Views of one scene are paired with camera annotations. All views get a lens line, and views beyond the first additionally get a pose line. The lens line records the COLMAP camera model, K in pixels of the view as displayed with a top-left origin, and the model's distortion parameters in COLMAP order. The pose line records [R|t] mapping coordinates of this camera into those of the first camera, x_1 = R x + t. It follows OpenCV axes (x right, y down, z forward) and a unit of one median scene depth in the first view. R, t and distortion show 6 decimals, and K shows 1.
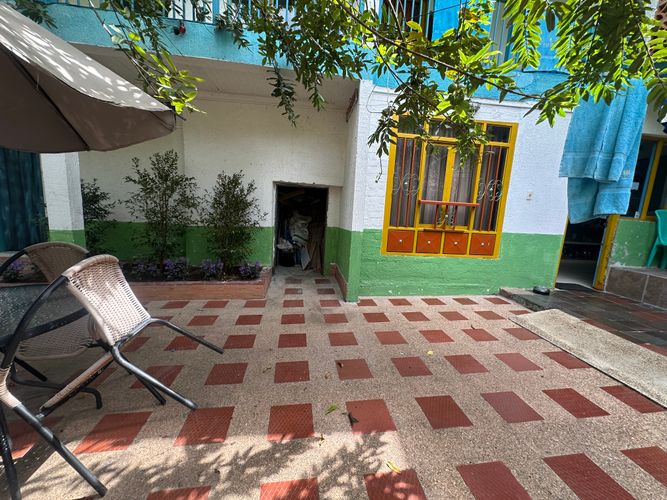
lens RADIAL K [[264.8, 0, 336.8], [0, 264.8, 247.8], [0, 0, 1]] dist [-0.002047, 0.000337]
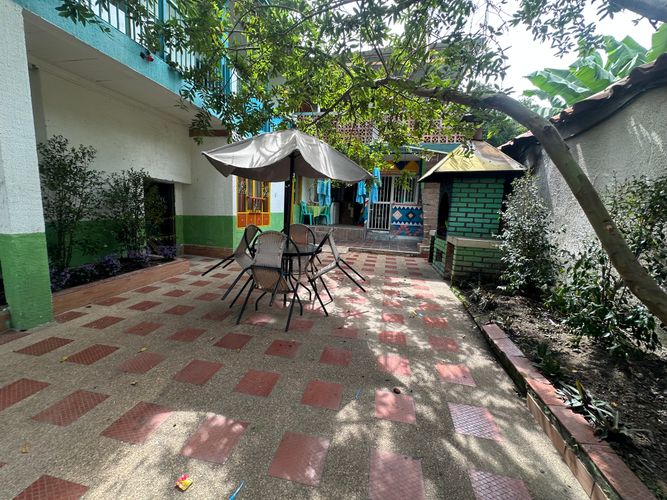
lens RADIAL K [[264.8, 0, 333.5], [0, 264.8, 248.8], [0, 0, 1]] dist [-0.002047, 0.000337]
pose [[0.320475, -0.175158, 0.930922, -1.480011], [0.112347, 0.982847, 0.146252, -0.035750], [-0.940571, 0.057716, 0.334657, -0.151109]]
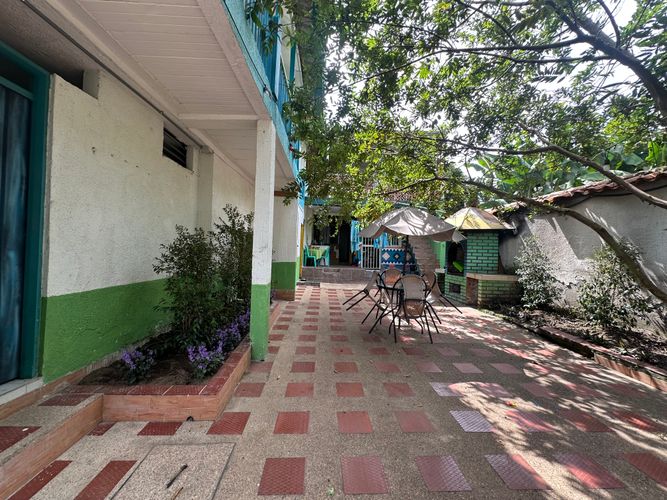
lens RADIAL K [[264.8, 0, 333.9], [0, 264.8, 248.9], [0, 0, 1]] dist [-0.002047, 0.000337]
pose [[0.085671, -0.041954, 0.995440, -2.053817], [0.120717, 0.992189, 0.031427, -0.206525], [-0.988983, 0.117475, 0.090066, 0.605849]]
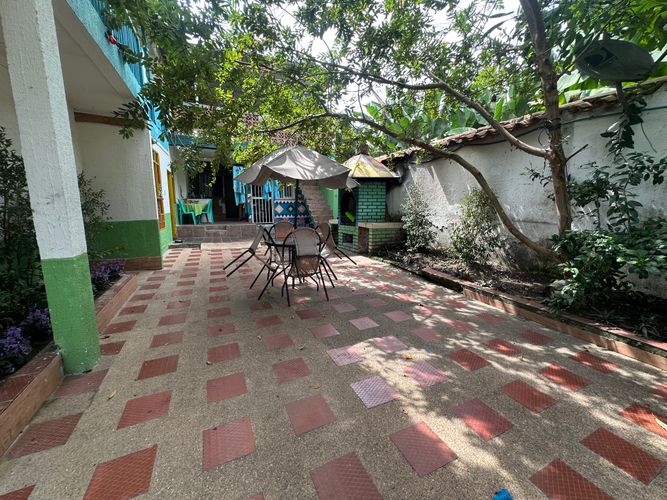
lens RADIAL K [[264.8, 0, 332.6], [0, 264.8, 251.2], [0, 0, 1]] dist [-0.002047, 0.000337]
pose [[-0.292825, -0.211053, 0.932582, -1.821788], [0.123369, 0.958843, 0.255734, -0.167195], [-0.948174, 0.189937, -0.254736, 0.545298]]
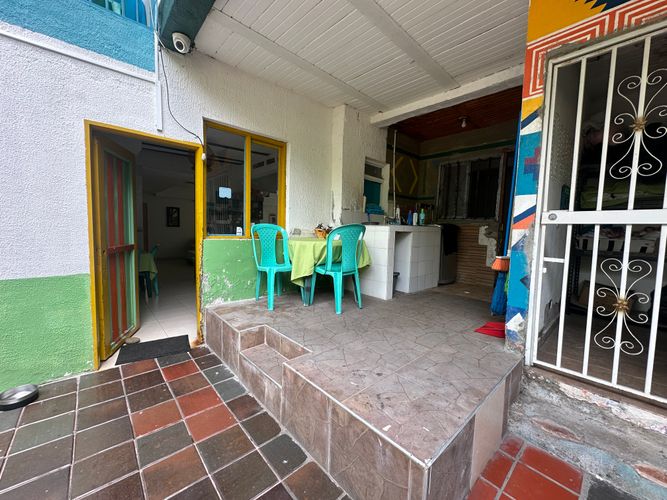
lens RADIAL K [[264.8, 0, 331.3], [0, 264.8, 249.1], [0, 0, 1]] dist [-0.002047, 0.000337]
pose [[0.814430, -0.084470, 0.574080, 1.249613], [0.109358, 0.993963, -0.008891, -0.052885], [-0.569863, 0.070021, 0.818751, 0.312043]]
